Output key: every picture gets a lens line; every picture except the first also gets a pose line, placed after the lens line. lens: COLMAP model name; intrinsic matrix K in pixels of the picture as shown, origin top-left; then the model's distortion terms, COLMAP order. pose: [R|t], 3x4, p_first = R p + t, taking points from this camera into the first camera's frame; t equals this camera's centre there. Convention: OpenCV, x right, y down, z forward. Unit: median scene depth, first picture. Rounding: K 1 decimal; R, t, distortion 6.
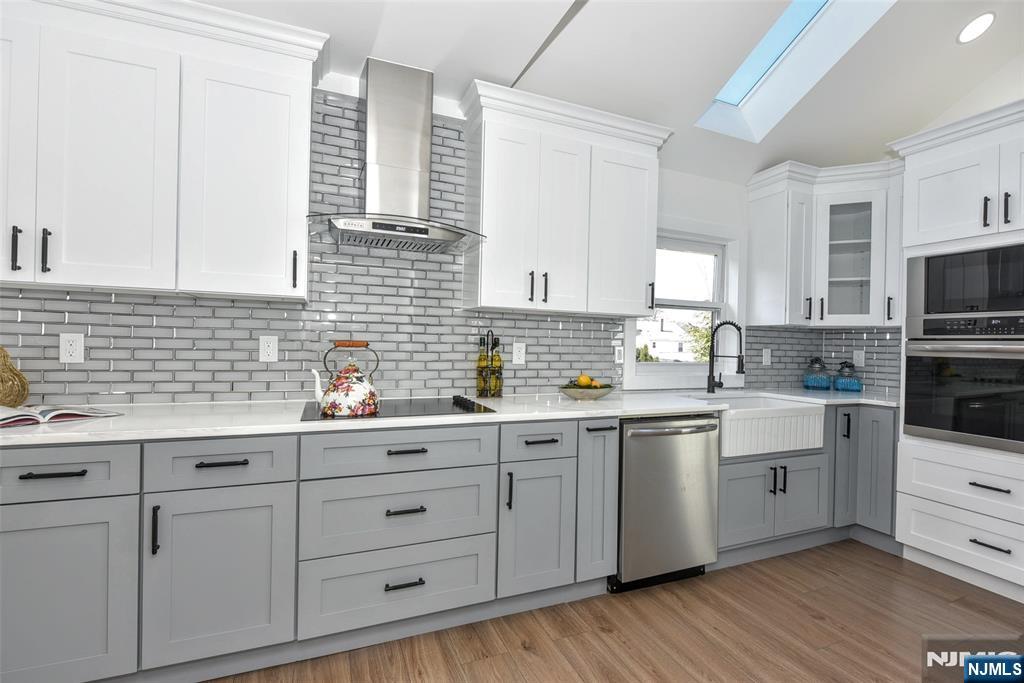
lens RADIAL K [[482.2, 0, 515.7], [0, 482.2, 341.7], [0, 0, 1]] dist [-0.002987, 0.002826]
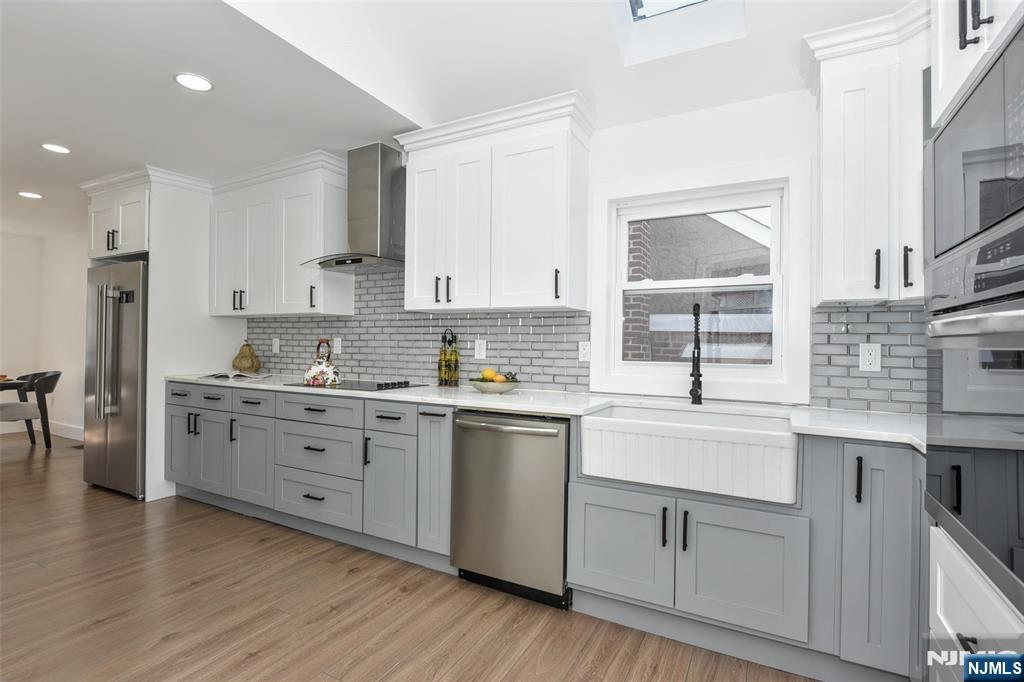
lens RADIAL K [[479.9, 0, 490.7], [0, 479.9, 329.1], [0, 0, 1]] dist [0.004396, 0.000847]
pose [[0.609871, -0.035601, -0.791701, 1.001424], [0.007697, 0.999209, -0.039002, 0.023785], [0.792464, 0.017692, 0.609662, 0.373771]]
